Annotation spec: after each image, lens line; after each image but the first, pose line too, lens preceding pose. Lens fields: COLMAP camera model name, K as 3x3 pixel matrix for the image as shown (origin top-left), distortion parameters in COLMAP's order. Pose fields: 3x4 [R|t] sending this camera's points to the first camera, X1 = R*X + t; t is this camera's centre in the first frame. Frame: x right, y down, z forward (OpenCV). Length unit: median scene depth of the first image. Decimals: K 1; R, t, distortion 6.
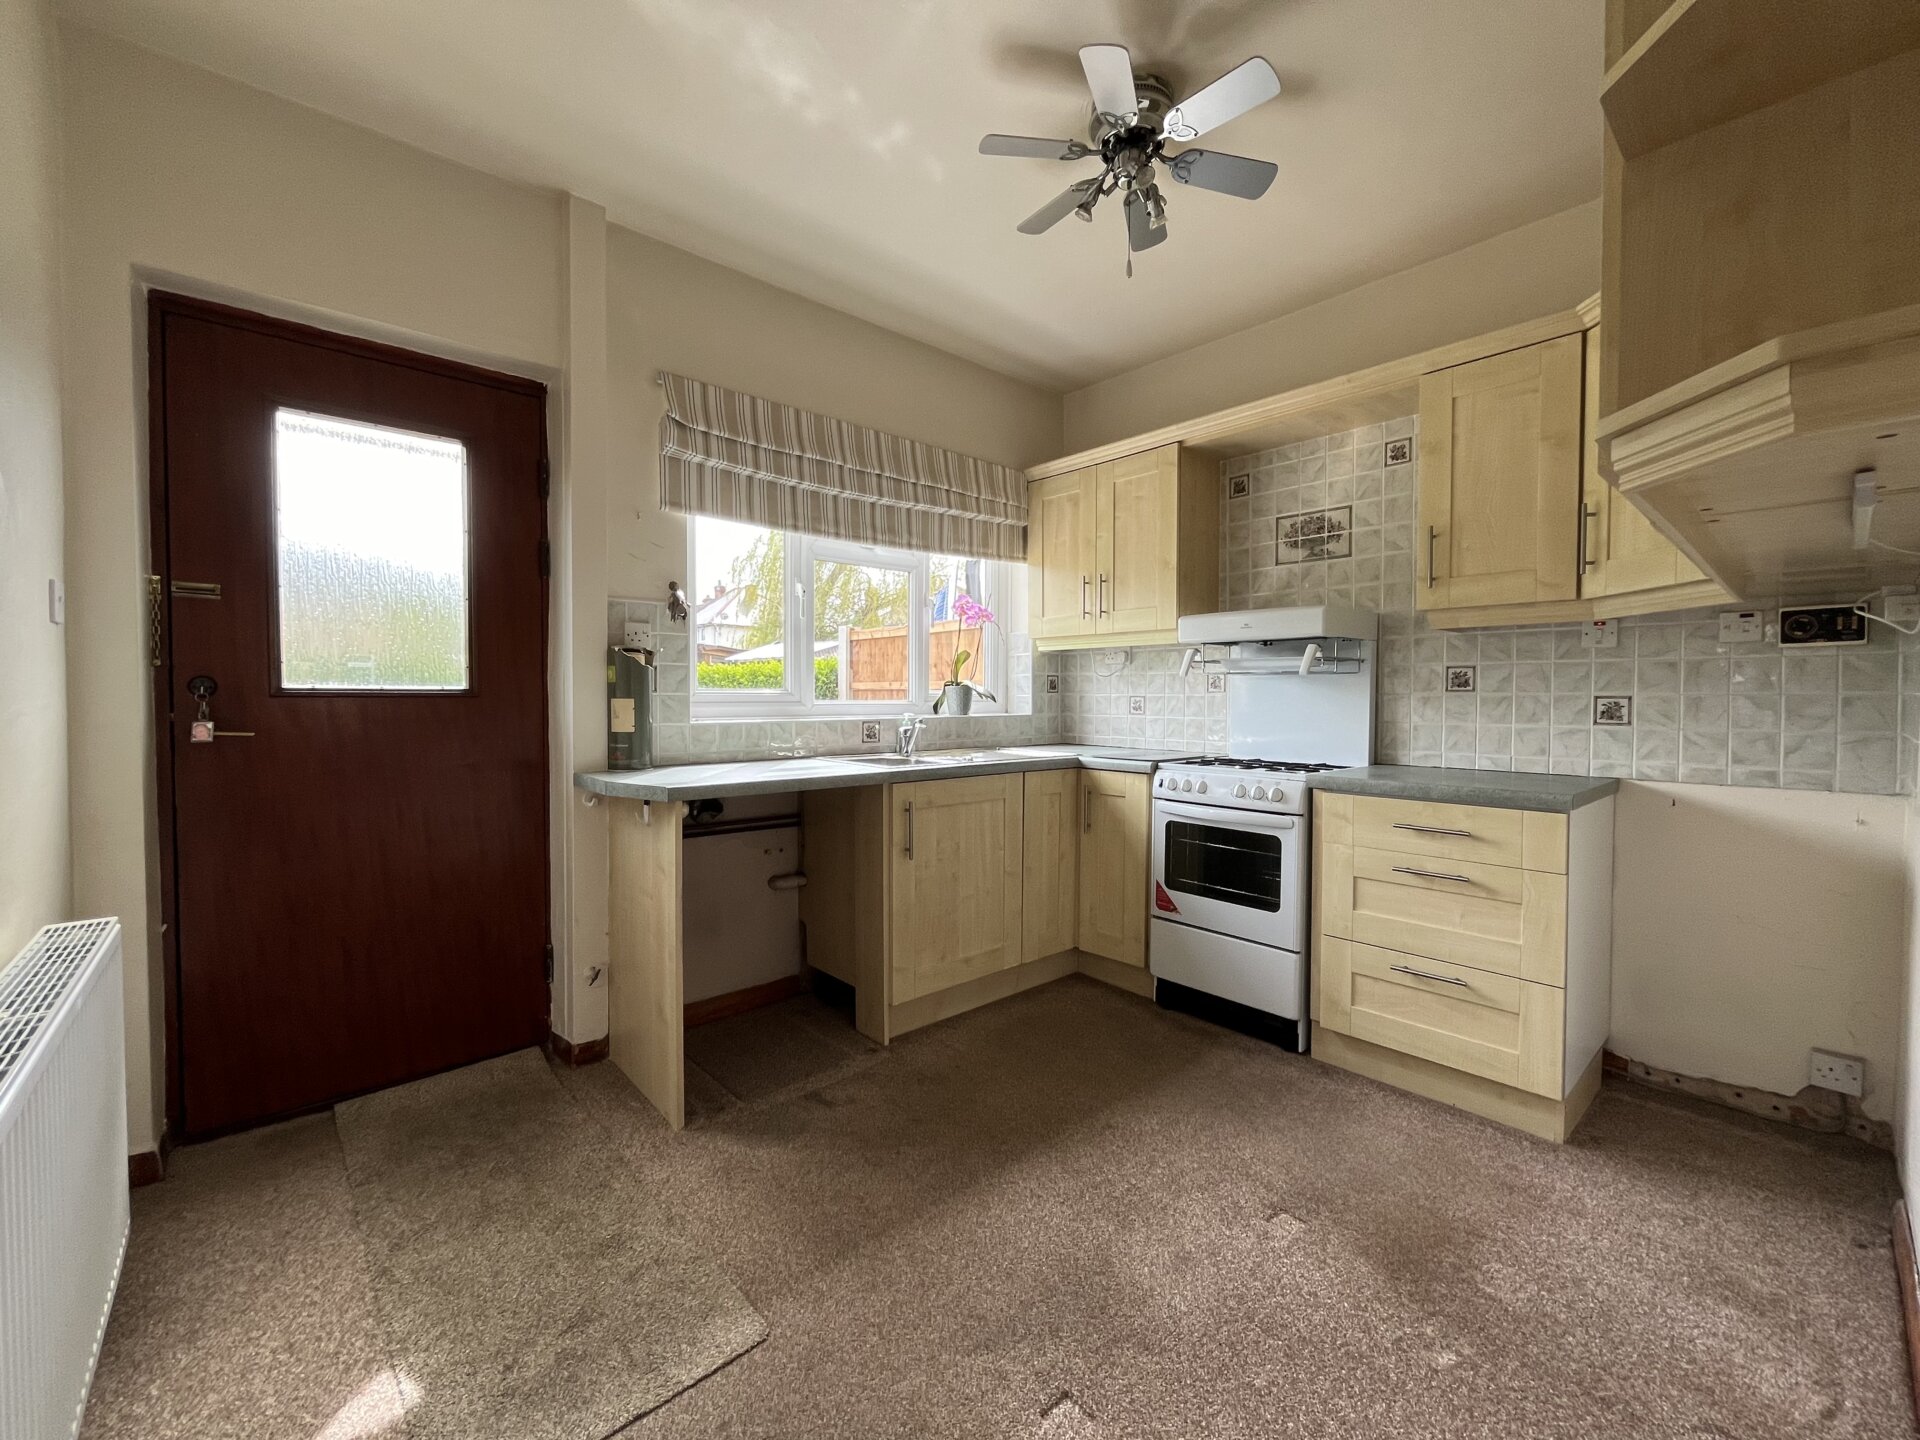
lens RADIAL K [[778.7, 0, 962.0], [0, 778.7, 713.3], [0, 0, 1]] dist [-0.004772, 0.000102]
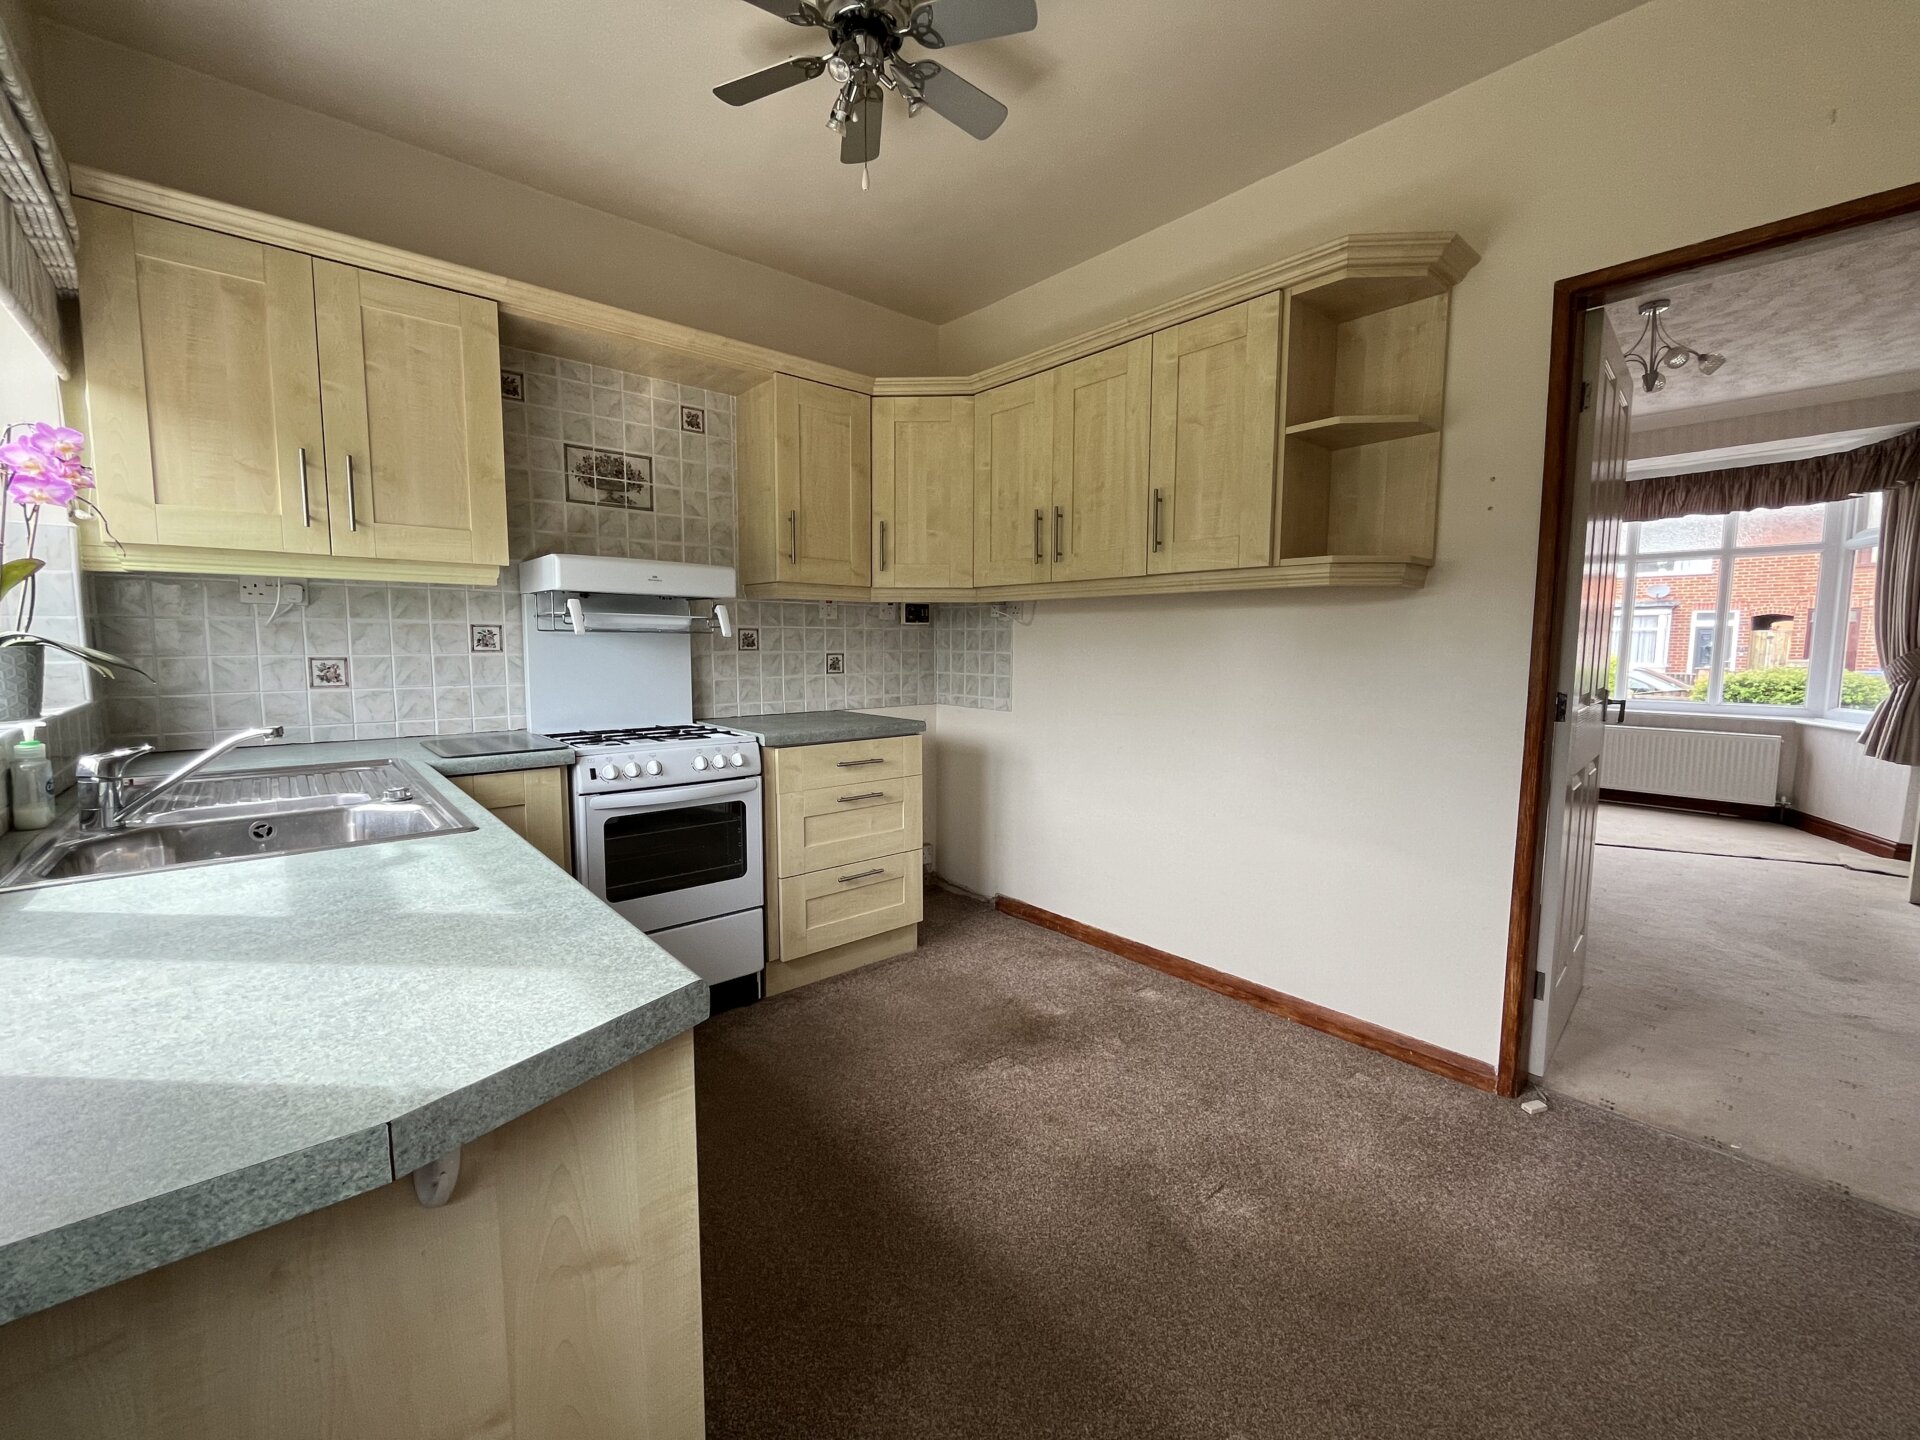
lens RADIAL K [[778.7, 0, 956.6], [0, 778.7, 712.9], [0, 0, 1]] dist [-0.004772, 0.000102]
pose [[0.017995, -0.094487, 0.995363, -0.559176], [0.016651, 0.995415, 0.094191, -0.041329], [-0.999699, 0.014879, 0.019485, 0.696502]]
